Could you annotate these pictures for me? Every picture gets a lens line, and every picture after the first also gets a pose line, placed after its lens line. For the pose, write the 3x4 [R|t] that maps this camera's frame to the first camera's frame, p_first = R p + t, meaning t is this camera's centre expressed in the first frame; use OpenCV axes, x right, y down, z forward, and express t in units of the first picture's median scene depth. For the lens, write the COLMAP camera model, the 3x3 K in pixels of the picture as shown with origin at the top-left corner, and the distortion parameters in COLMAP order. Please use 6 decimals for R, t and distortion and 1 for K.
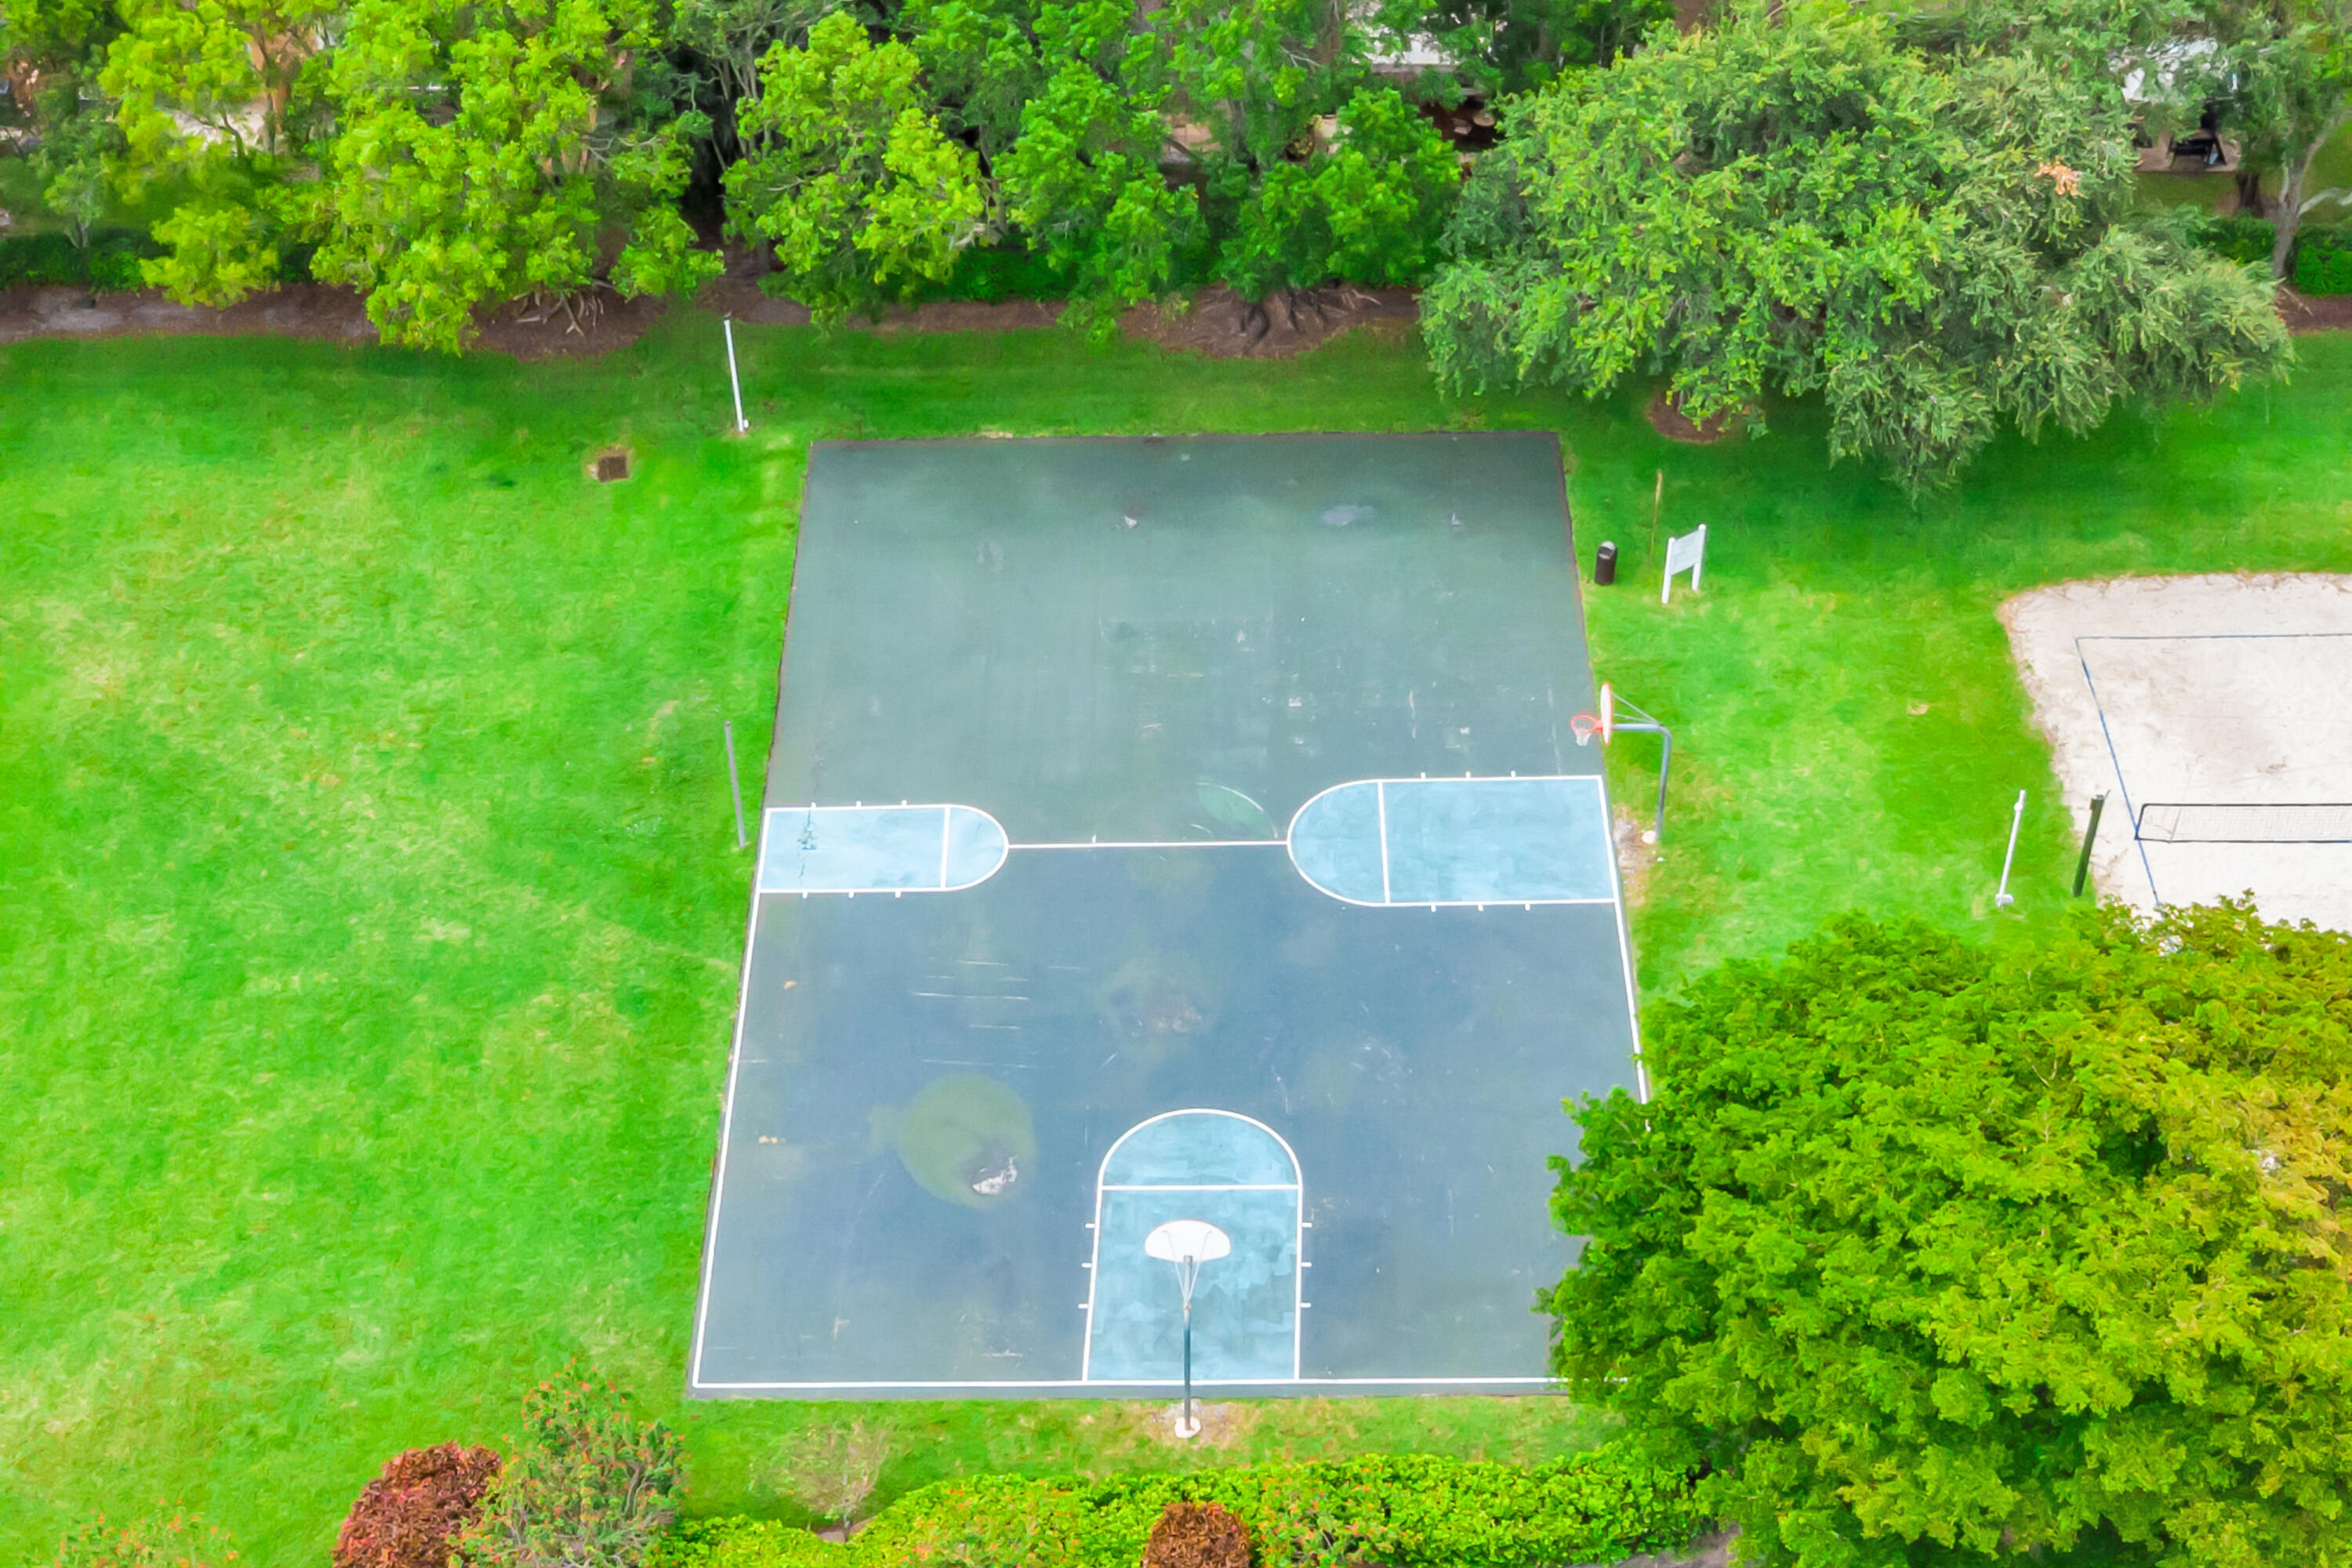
lens RADIAL K [[1690.4, 0, 1176.0], [0, 1690.4, 784.0], [0, 0, 1]] dist [0.005857, 0.014375]
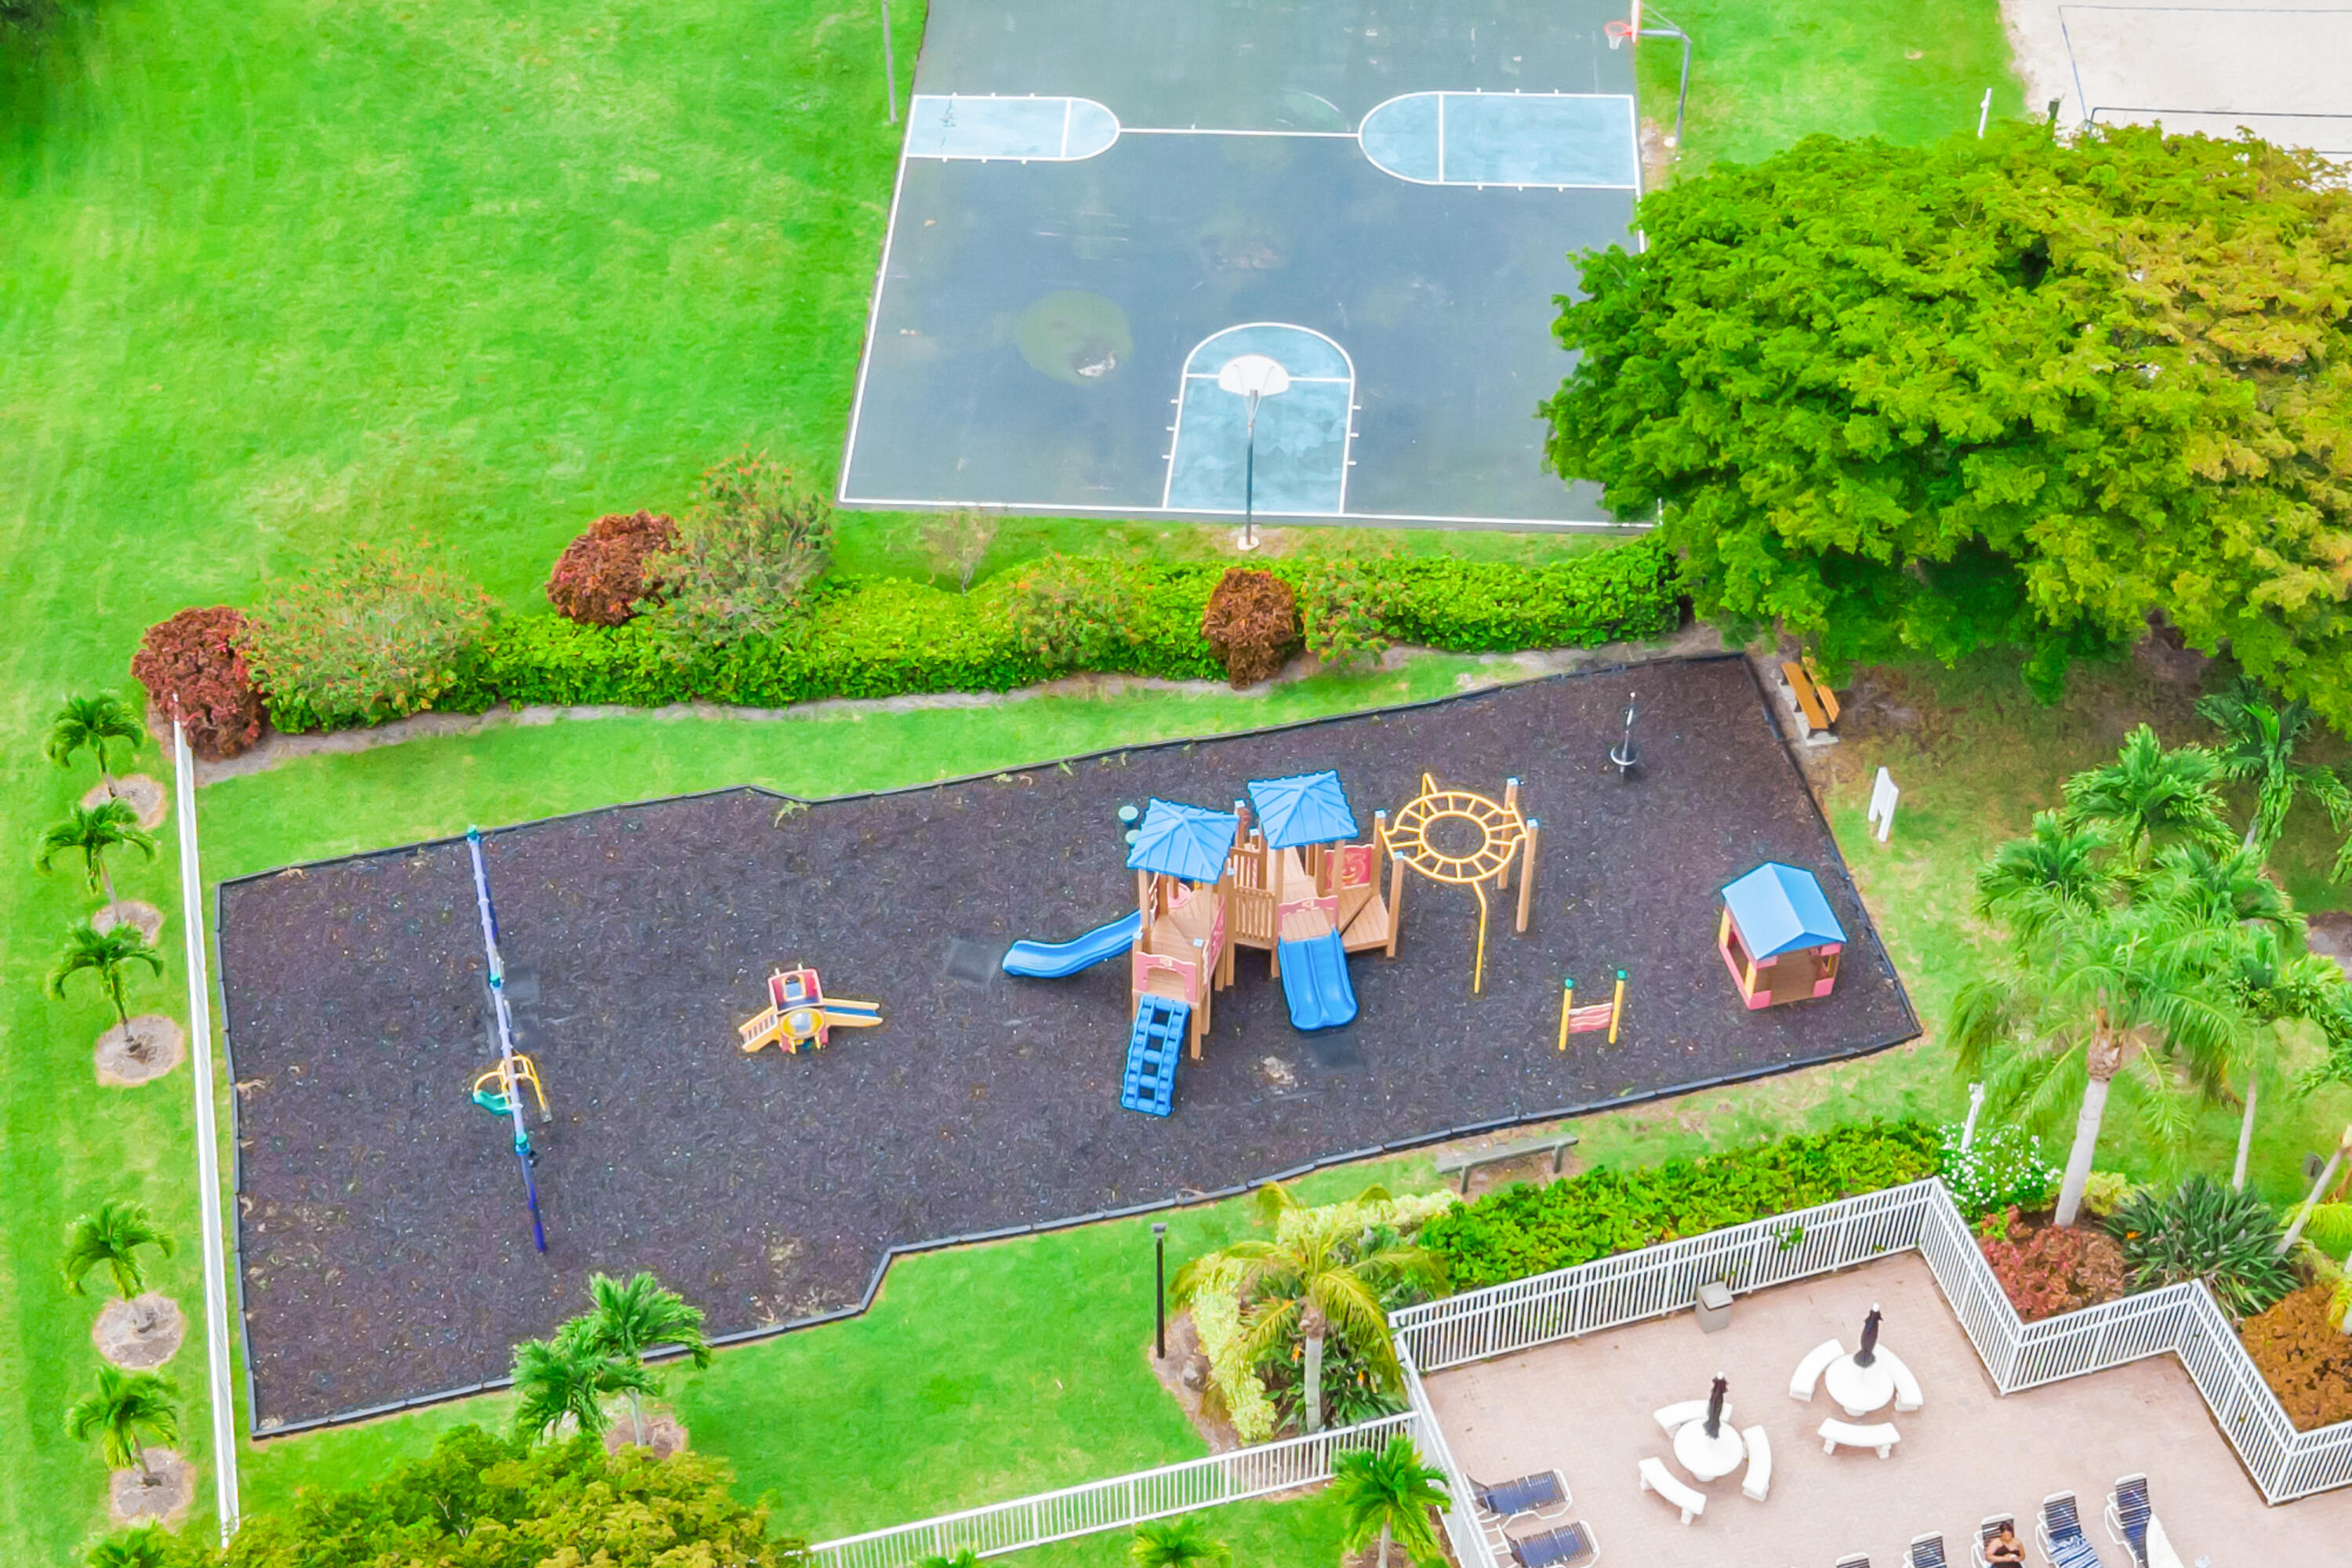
lens RADIAL K [[1792.8, 0, 1277.6], [0, 1792.8, 783.7], [0, 0, 1]] dist [0.007086, 0.027451]
pose [[0.999011, 0.041069, -0.017038, 0.058913], [-0.040882, 0.999101, 0.011181, 0.557569], [0.017482, -0.010474, 0.999792, -0.288549]]
